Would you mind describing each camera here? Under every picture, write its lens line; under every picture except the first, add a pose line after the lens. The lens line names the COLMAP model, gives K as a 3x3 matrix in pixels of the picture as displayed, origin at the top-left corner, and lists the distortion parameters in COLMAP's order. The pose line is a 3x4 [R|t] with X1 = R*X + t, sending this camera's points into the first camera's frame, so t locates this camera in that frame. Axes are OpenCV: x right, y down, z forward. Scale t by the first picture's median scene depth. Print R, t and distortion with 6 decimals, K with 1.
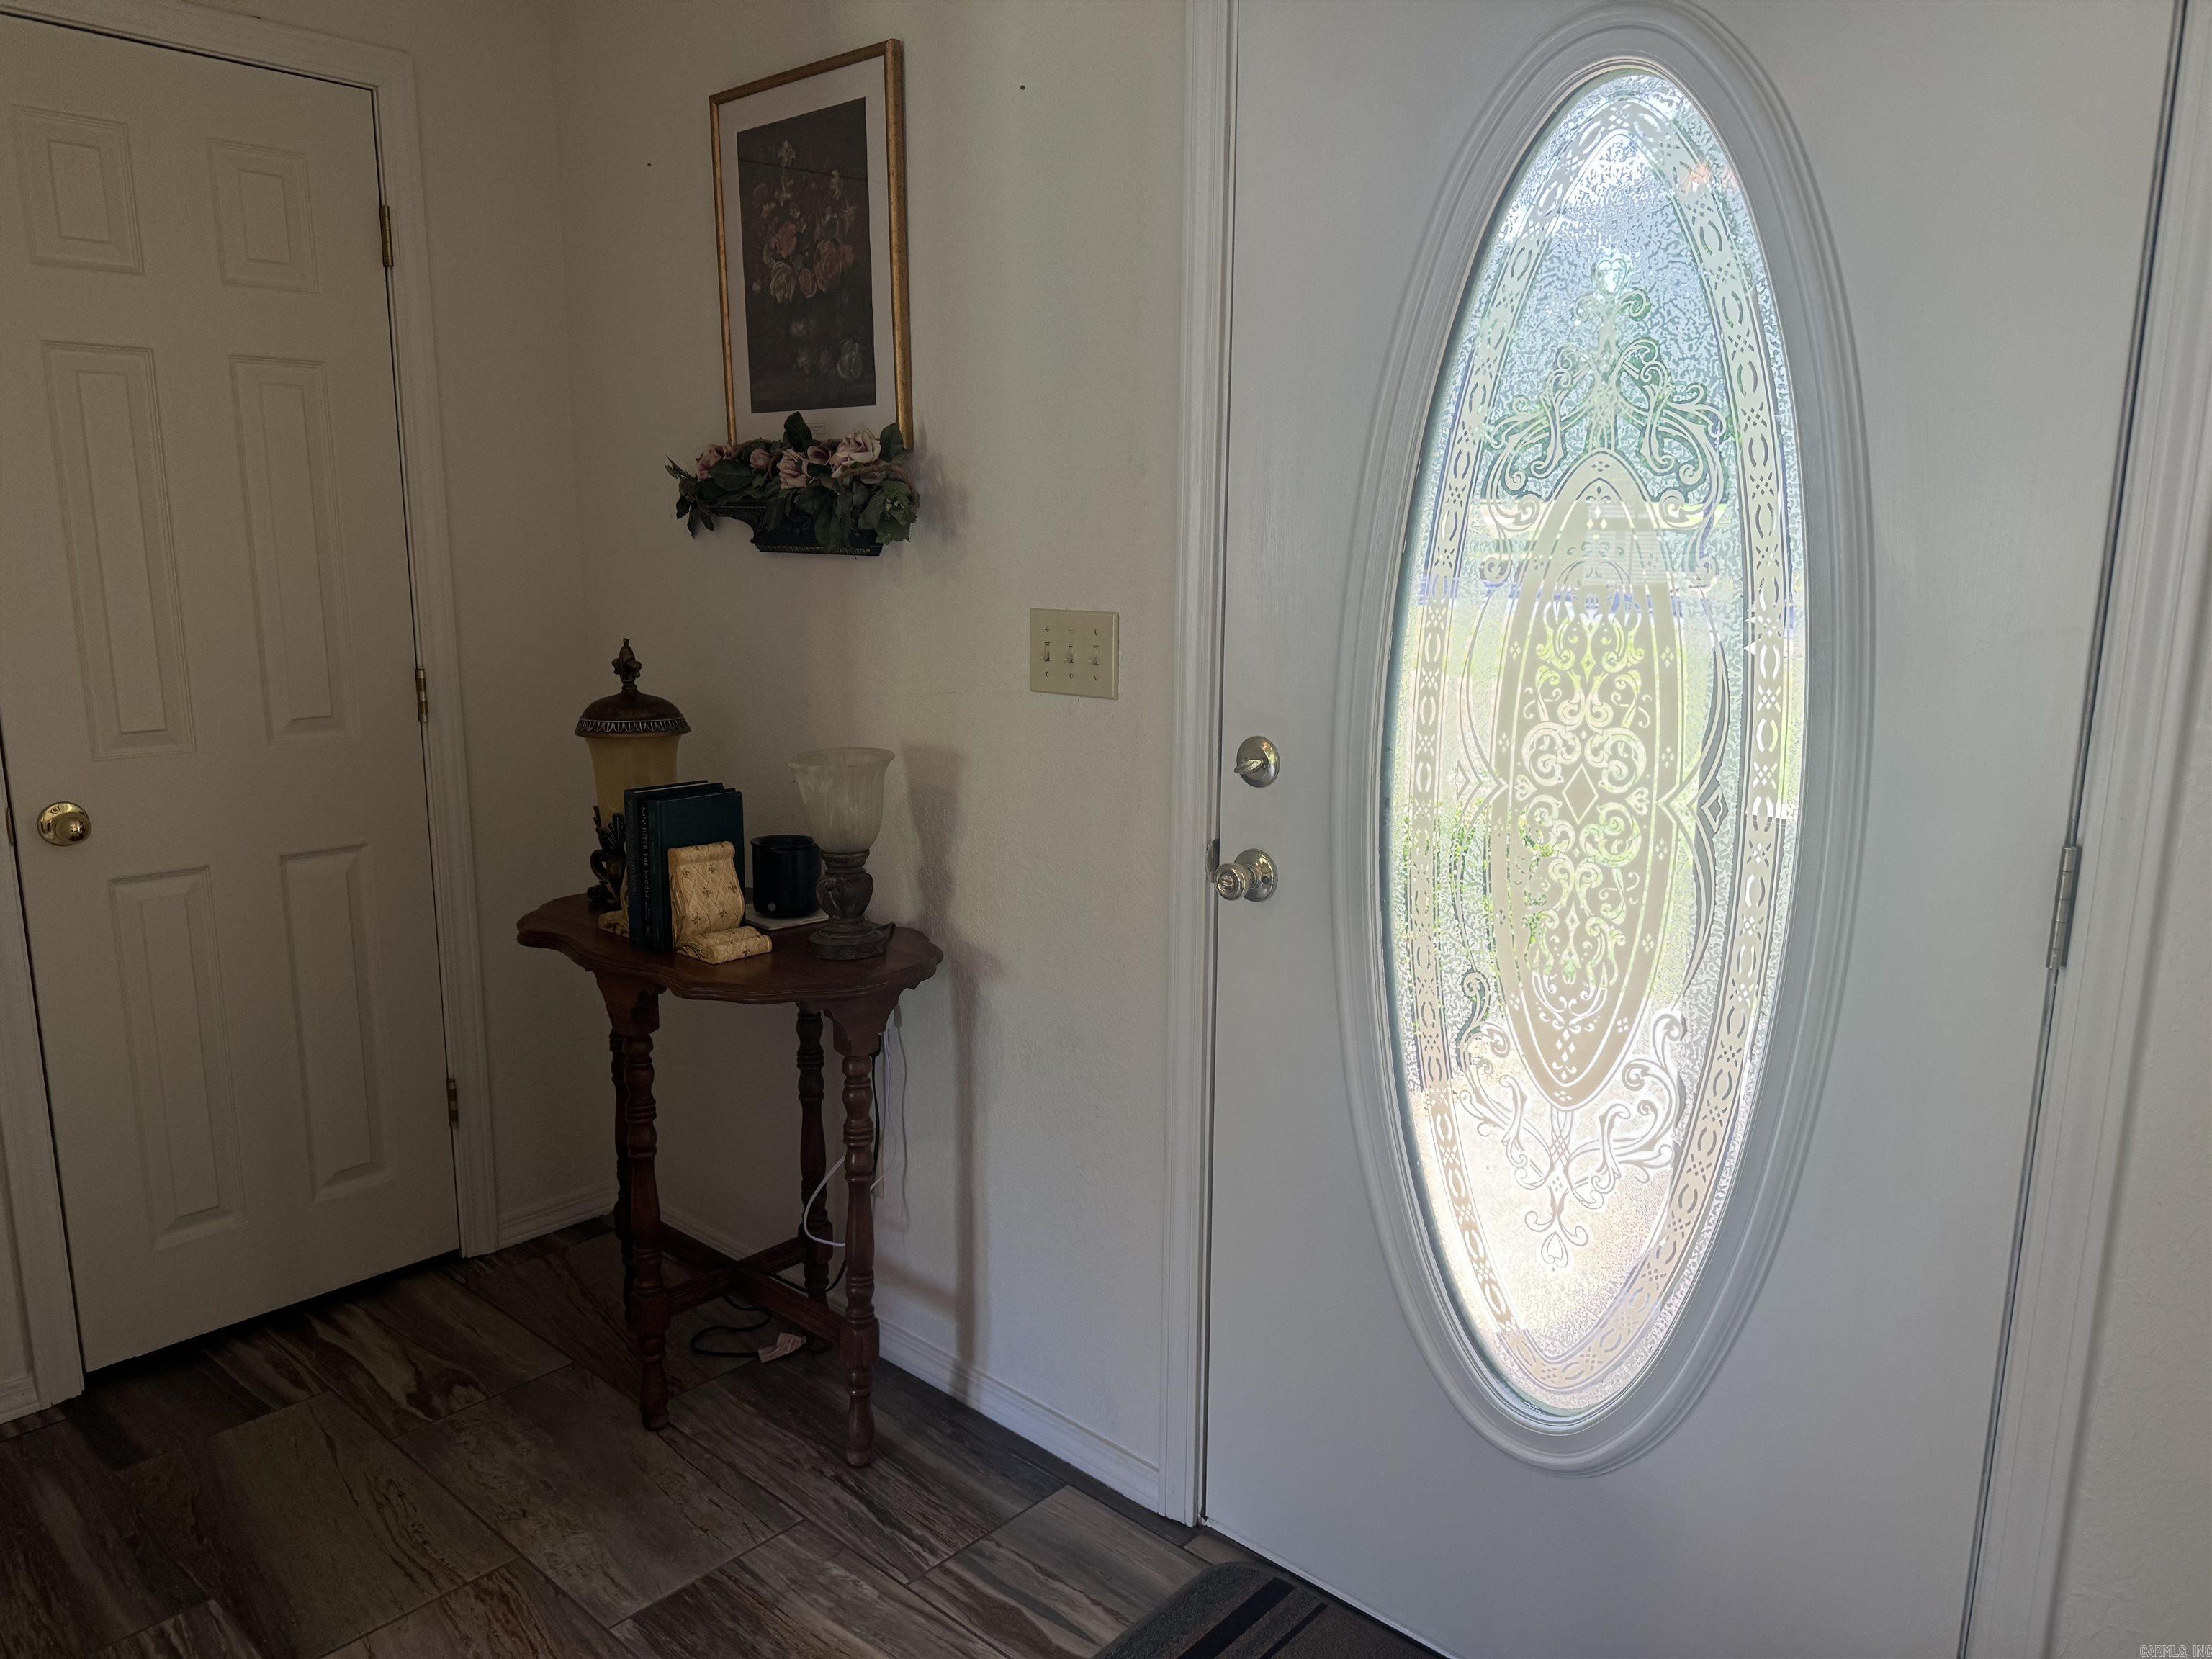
lens RADIAL K [[1538.7, 0, 1116.0], [0, 1538.7, 849.0], [0, 0, 1]] dist [0.156194, -0.354849]
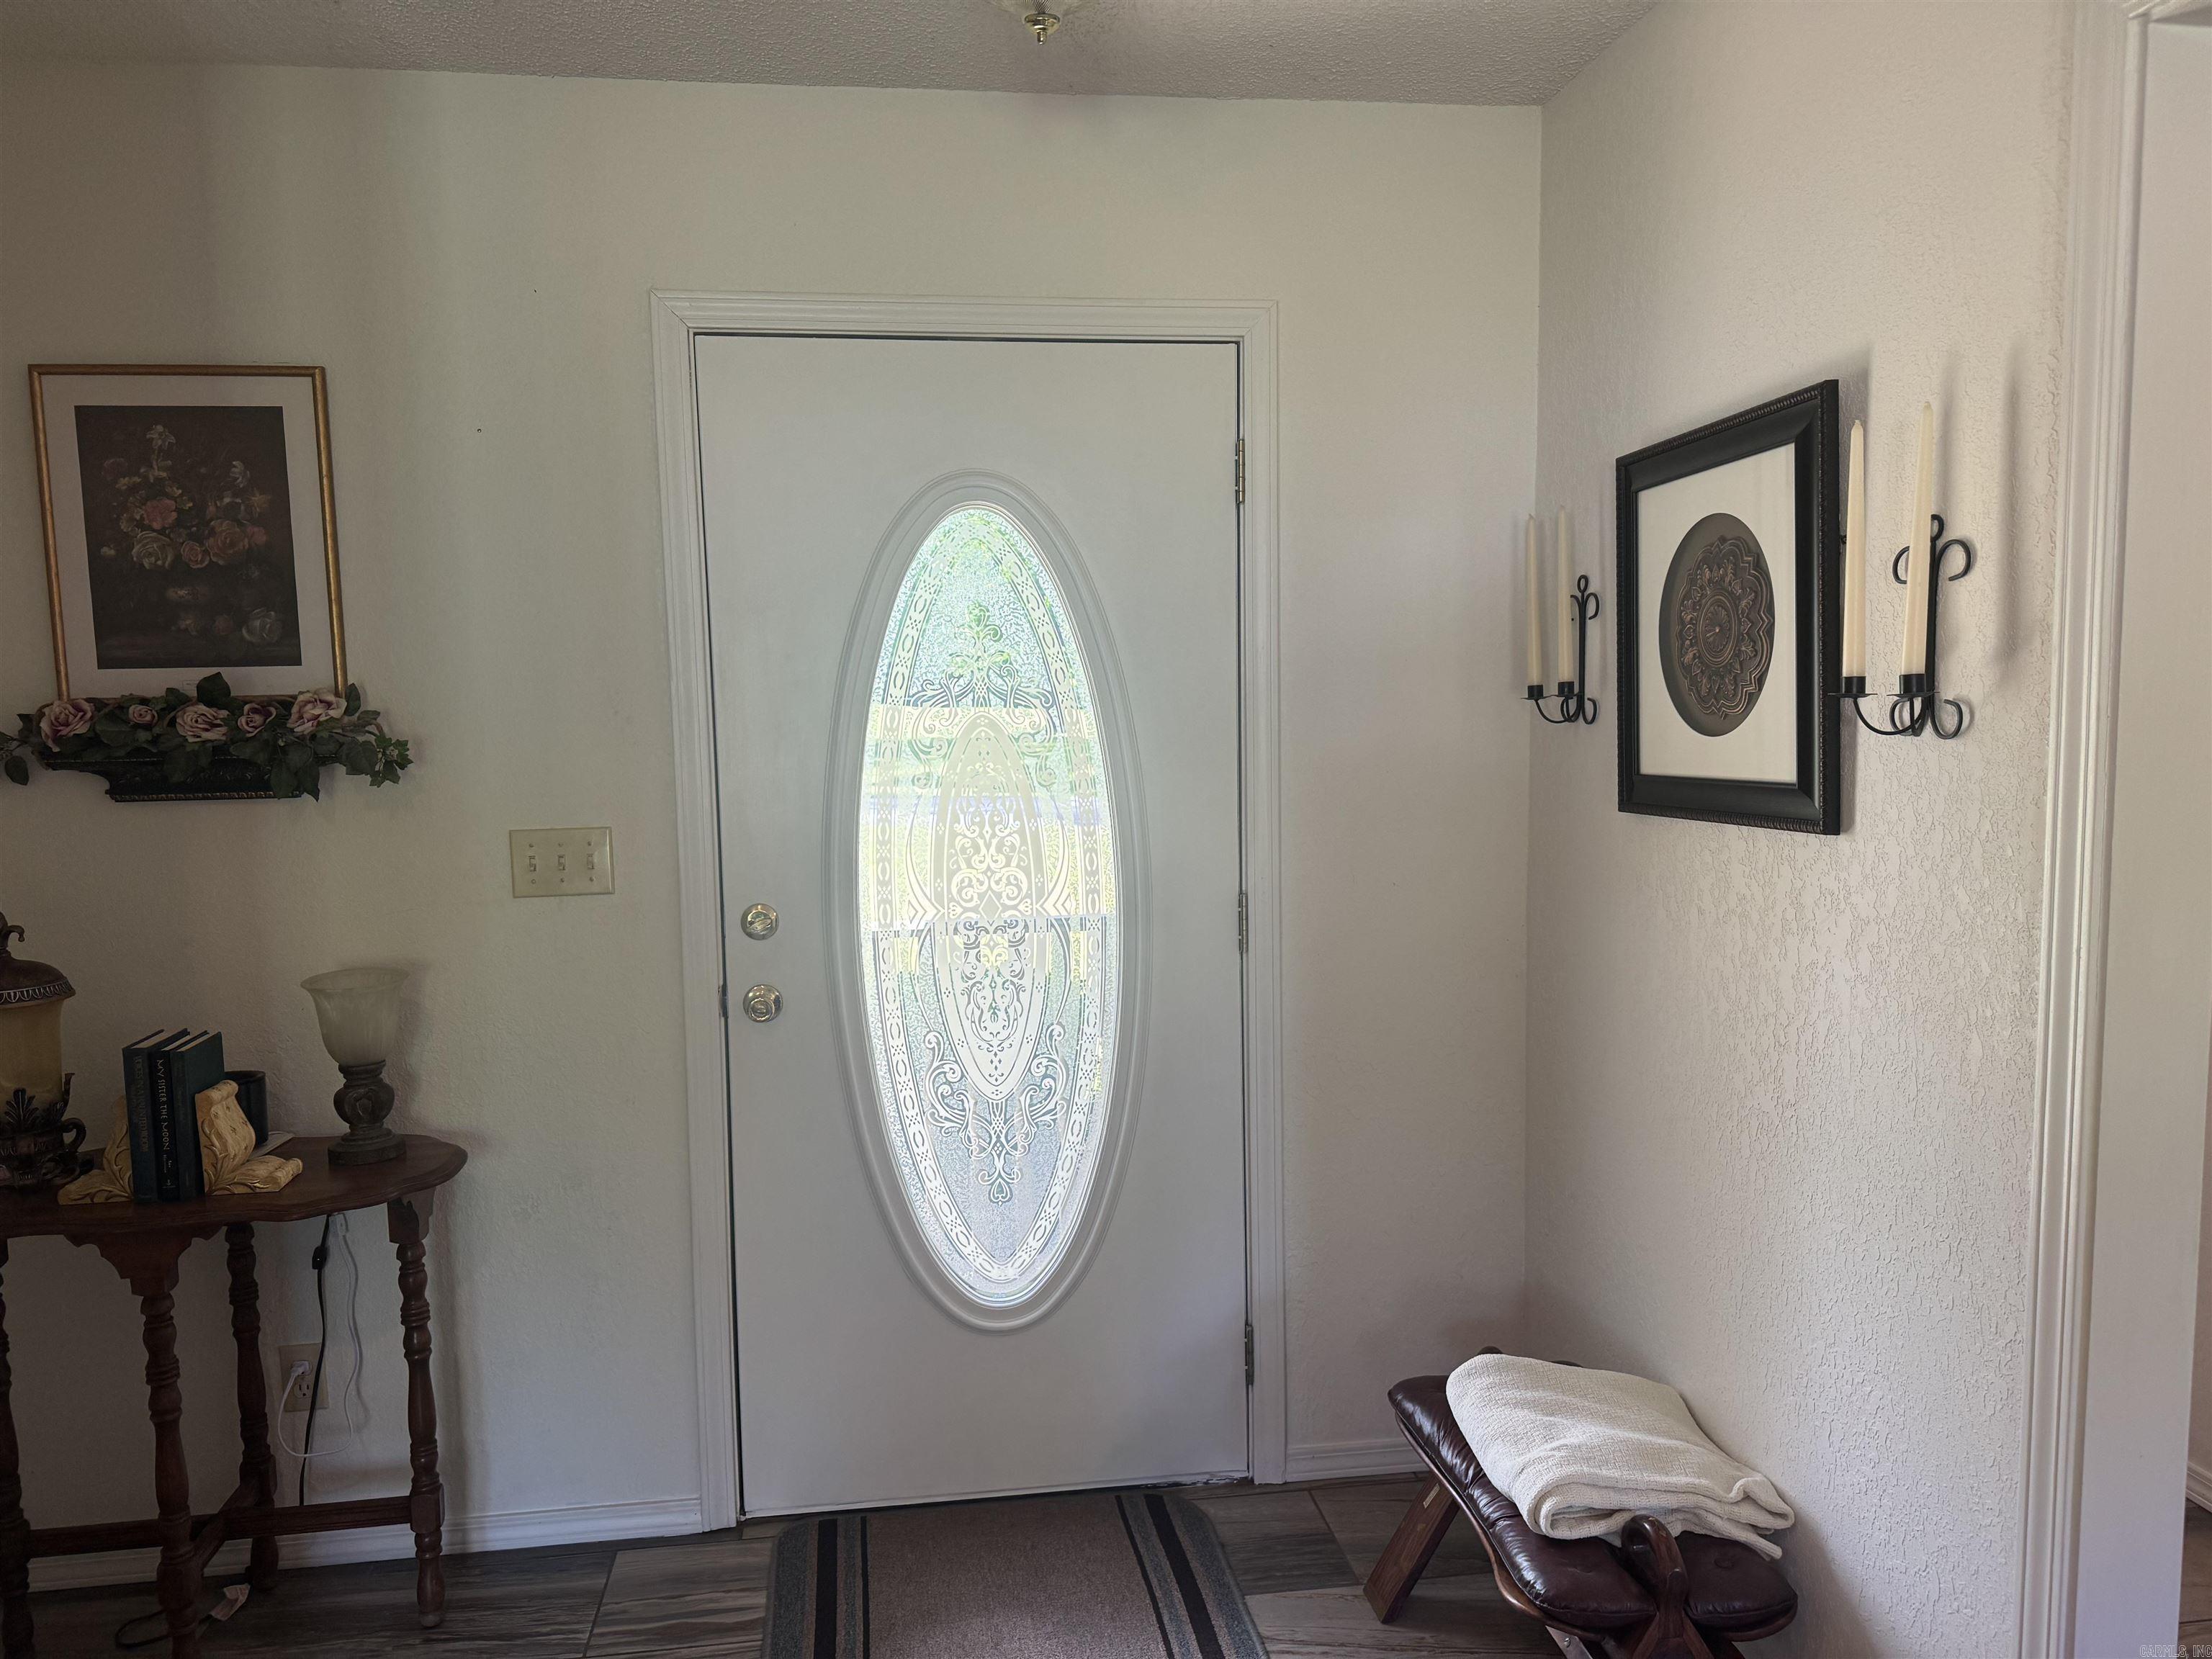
lens RADIAL K [[1547.6, 0, 1112.6], [0, 1547.6, 832.7], [0, 0, 1]] dist [0.101227, -0.160178]
pose [[0.629053, -0.086868, 0.772493, -0.704637], [0.177895, 0.983452, -0.034272, -0.027161], [-0.756733, 0.158982, 0.634097, -0.141072]]
